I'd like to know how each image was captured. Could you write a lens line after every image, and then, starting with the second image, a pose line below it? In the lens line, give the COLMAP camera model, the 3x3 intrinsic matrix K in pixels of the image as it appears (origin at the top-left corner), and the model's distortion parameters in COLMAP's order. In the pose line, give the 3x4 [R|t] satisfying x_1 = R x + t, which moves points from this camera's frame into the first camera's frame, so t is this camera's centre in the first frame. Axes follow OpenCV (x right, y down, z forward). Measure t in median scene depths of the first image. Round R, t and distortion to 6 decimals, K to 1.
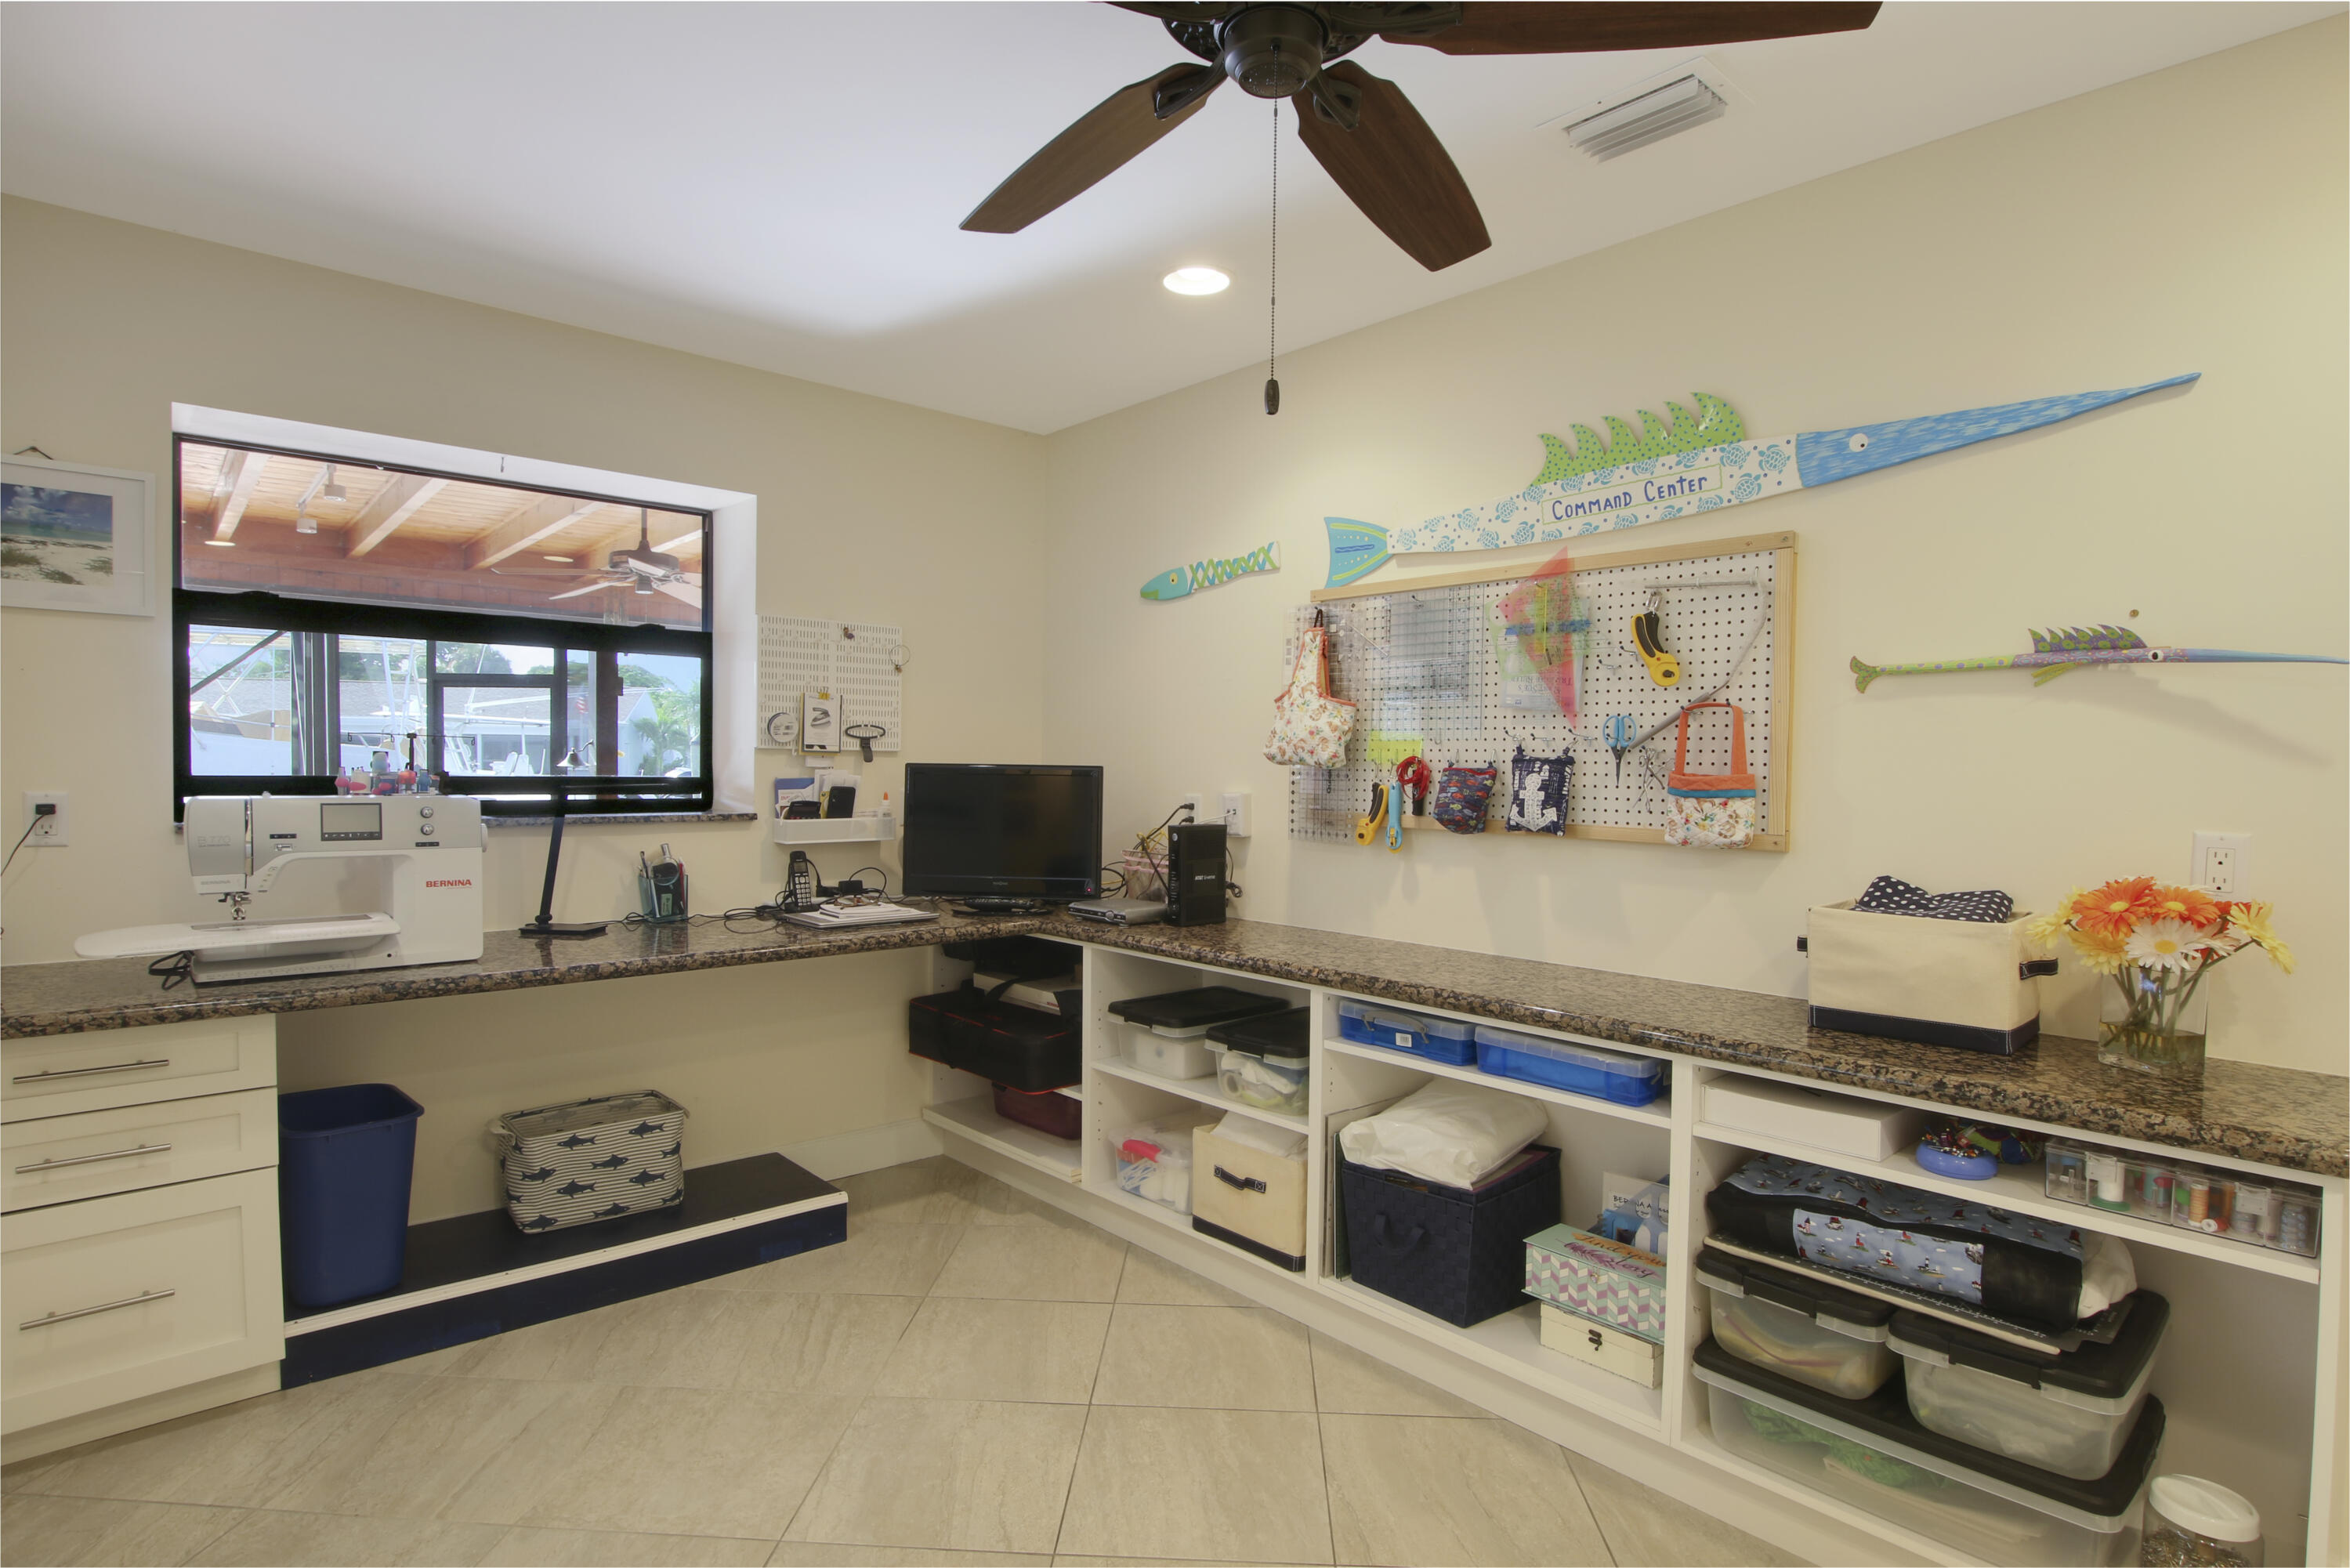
lens RADIAL K [[1185.3, 0, 1167.4], [0, 1185.3, 799.2], [0, 0, 1]] dist [-0.029638, 0.004263]
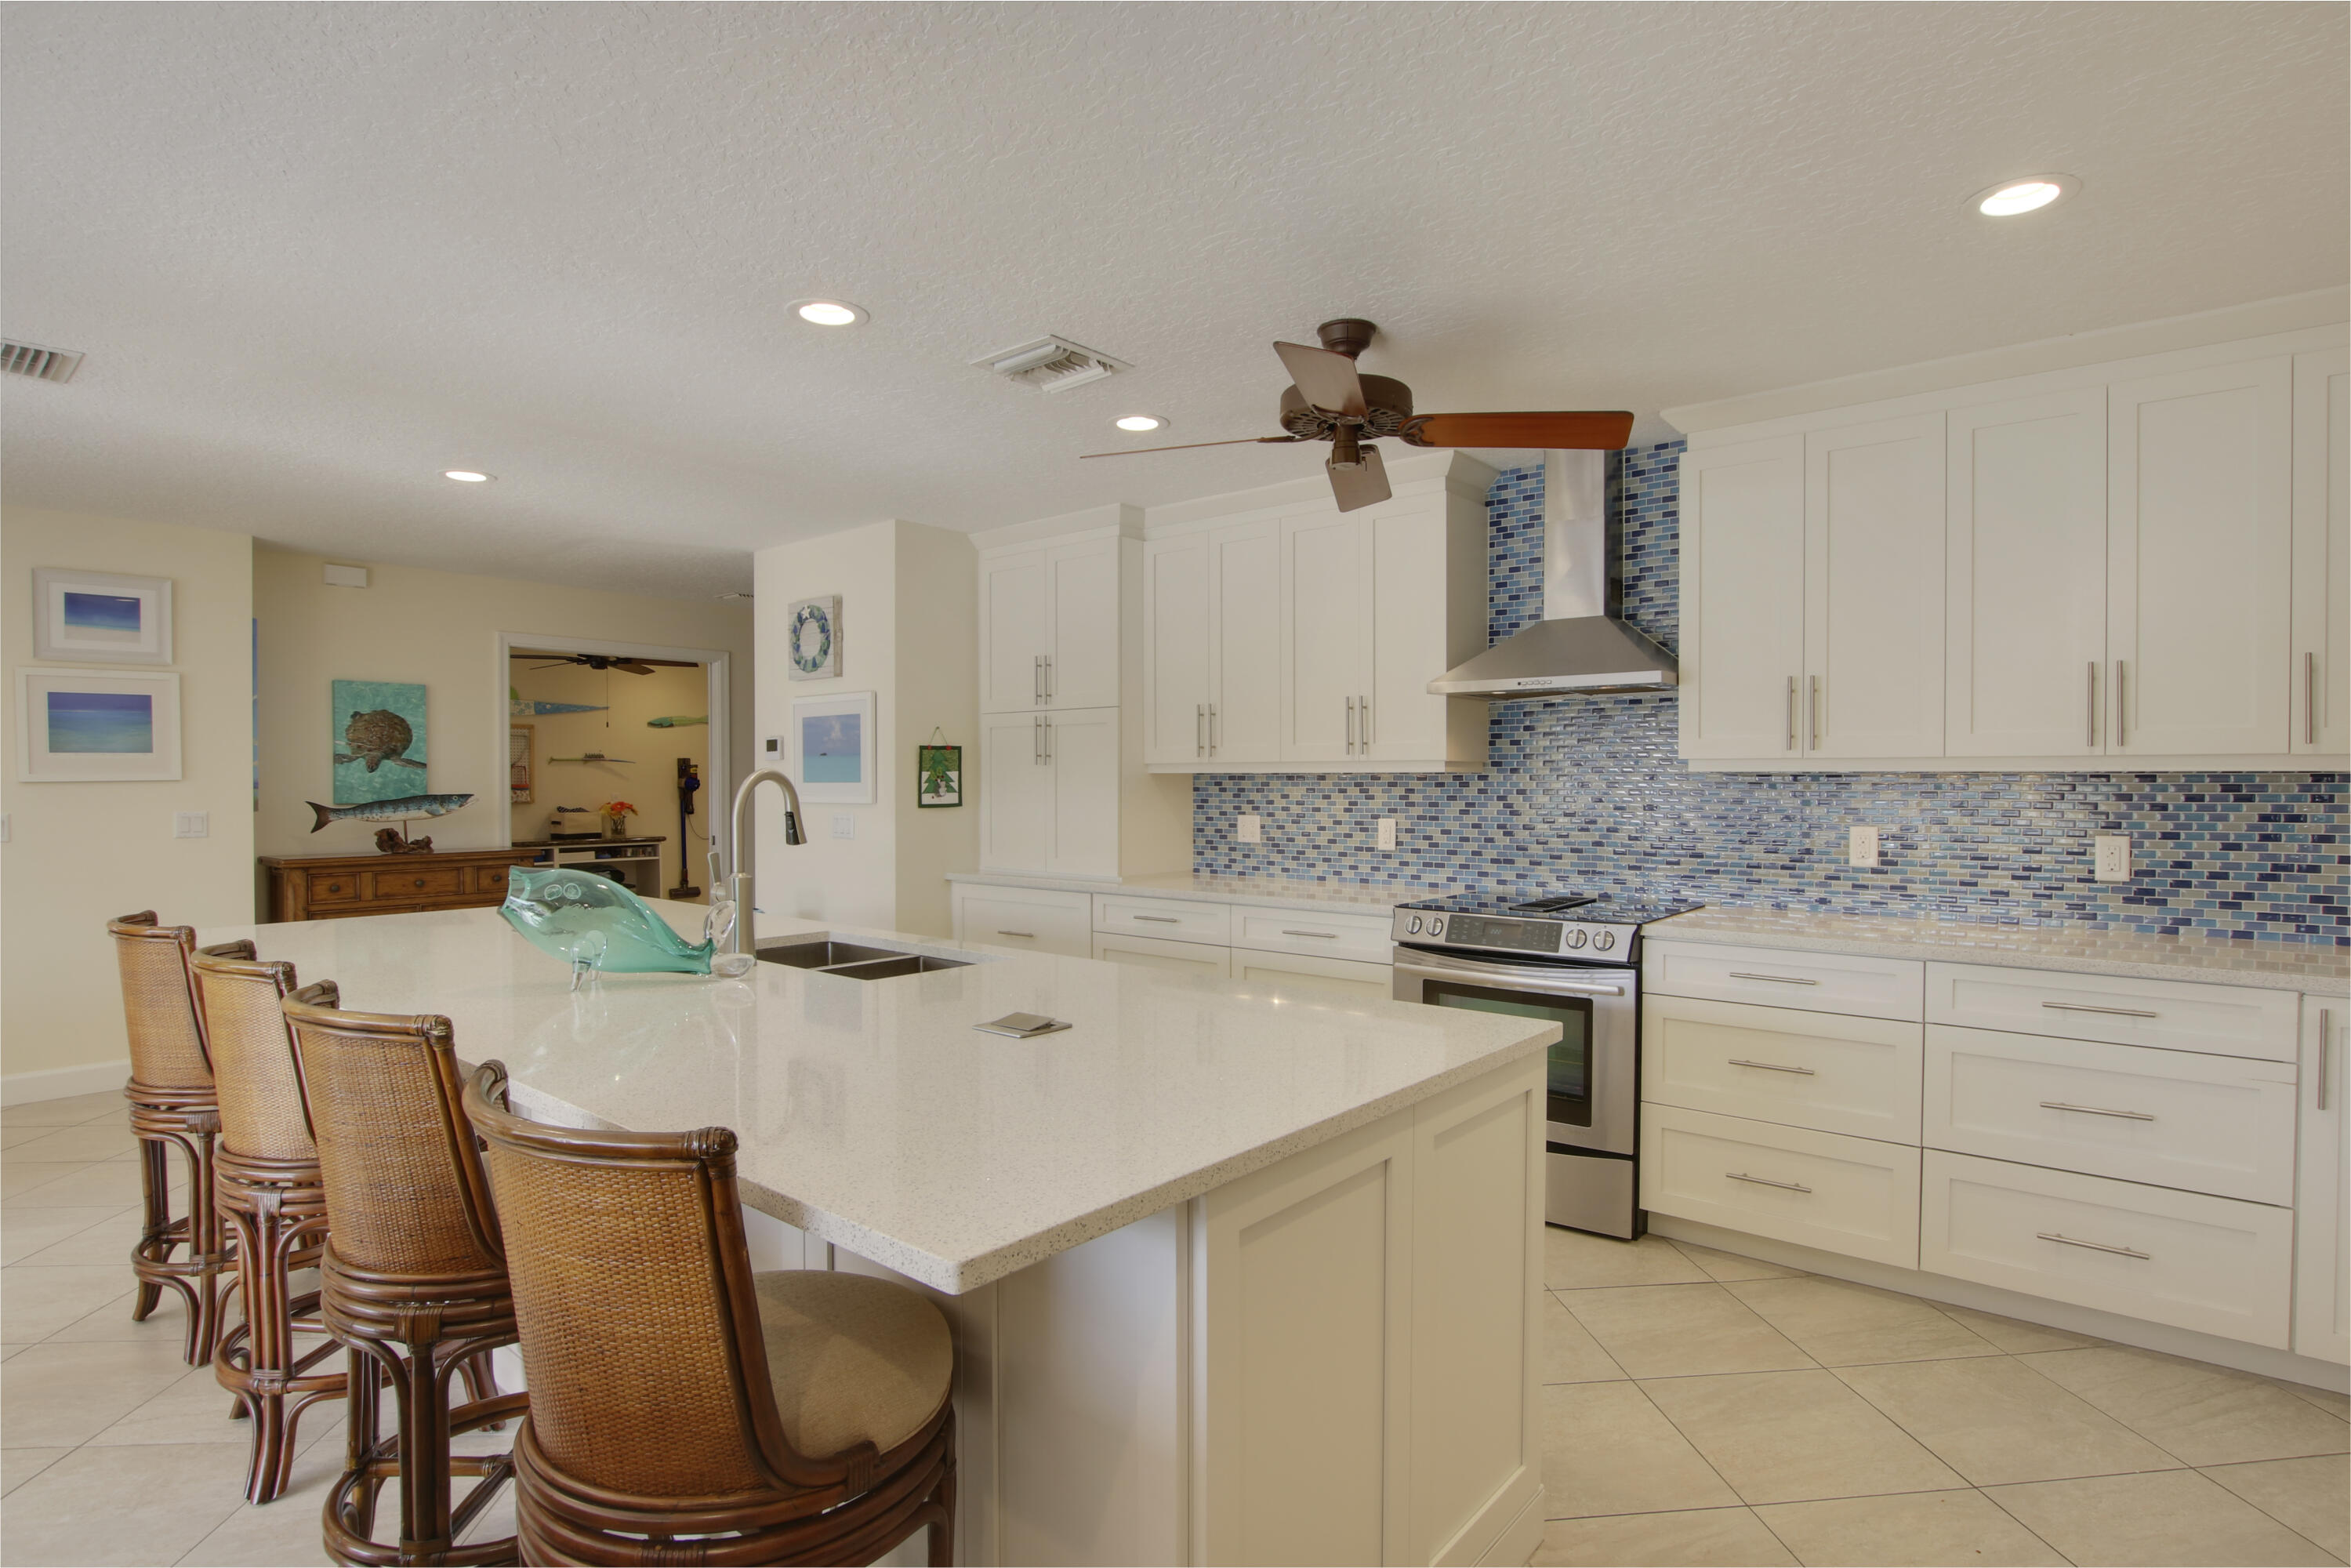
lens RADIAL K [[1185.8, 0, 1188.4], [0, 1185.8, 795.5], [0, 0, 1]] dist [-0.029638, 0.004263]
pose [[-0.144921, -0.029279, 0.989010, -3.551211], [0.026398, 0.999092, 0.033445, -0.052340], [-0.989091, 0.030954, -0.144016, -0.611777]]
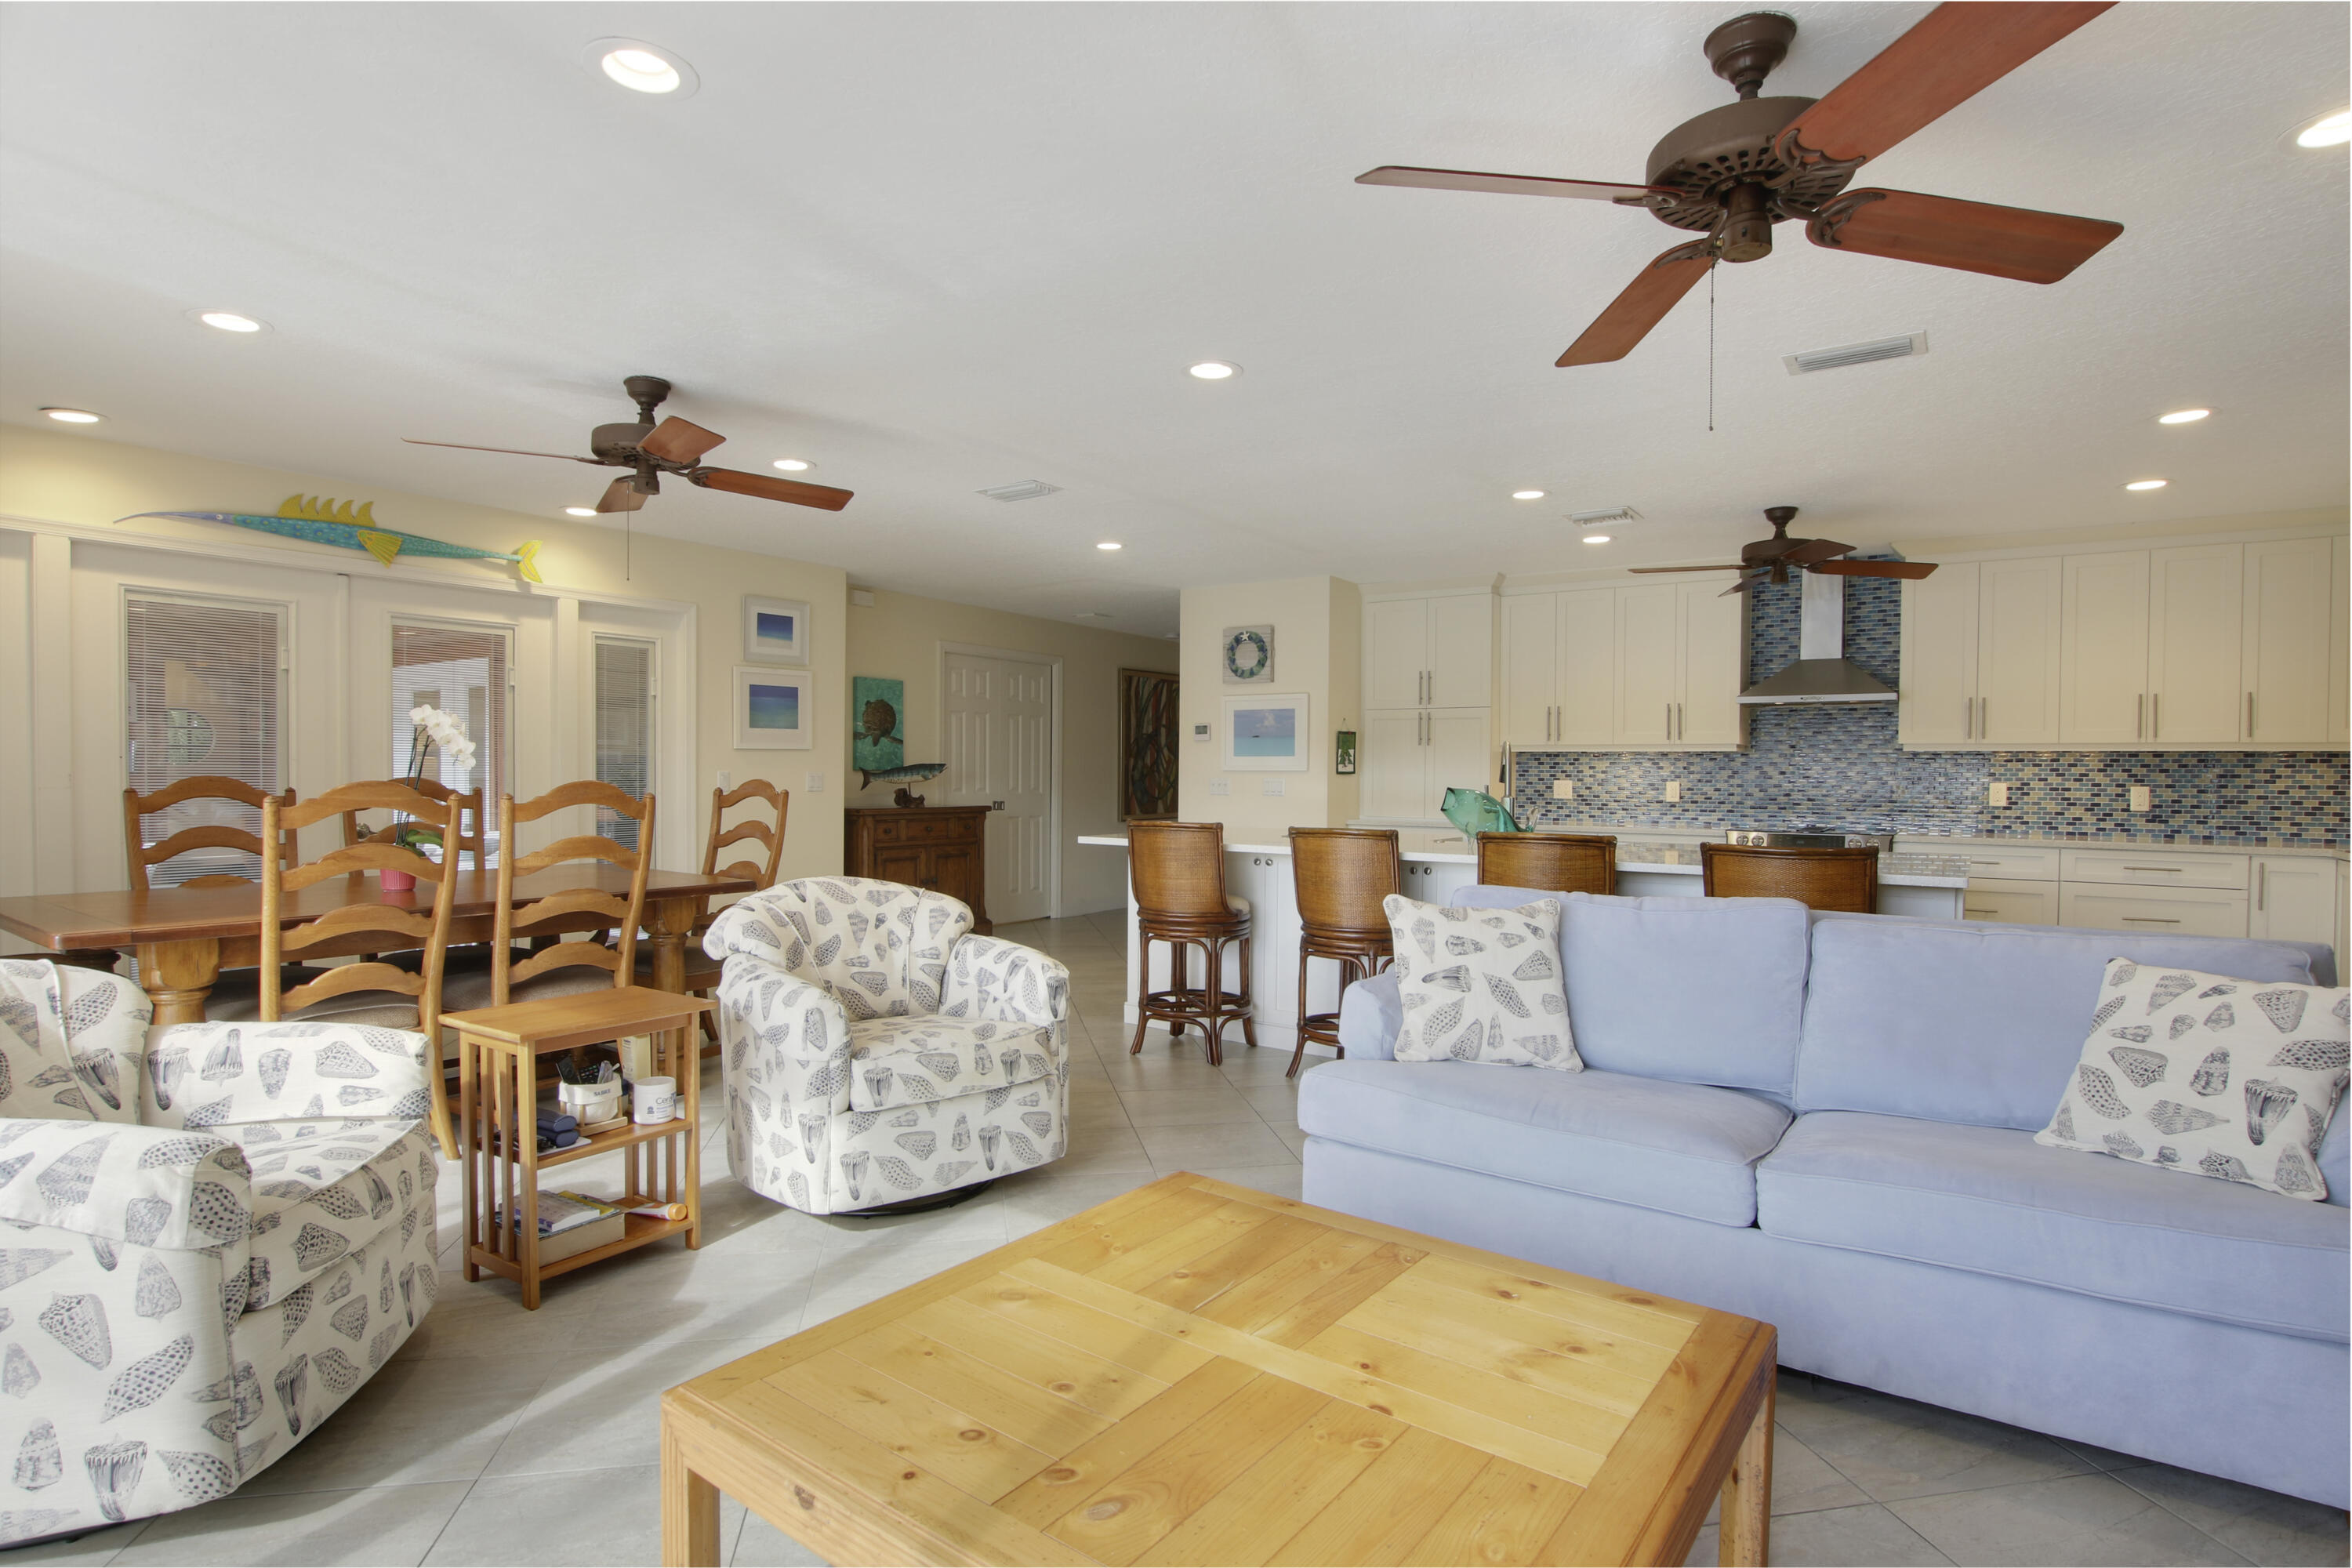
lens RADIAL K [[1186.3, 0, 1185.2], [0, 1186.3, 793.9], [0, 0, 1]] dist [-0.029638, 0.004263]
pose [[-0.237023, -0.034032, 0.970908, -4.279123], [0.015606, 0.999124, 0.038831, -0.046158], [-0.971379, 0.024356, -0.236284, 0.653989]]
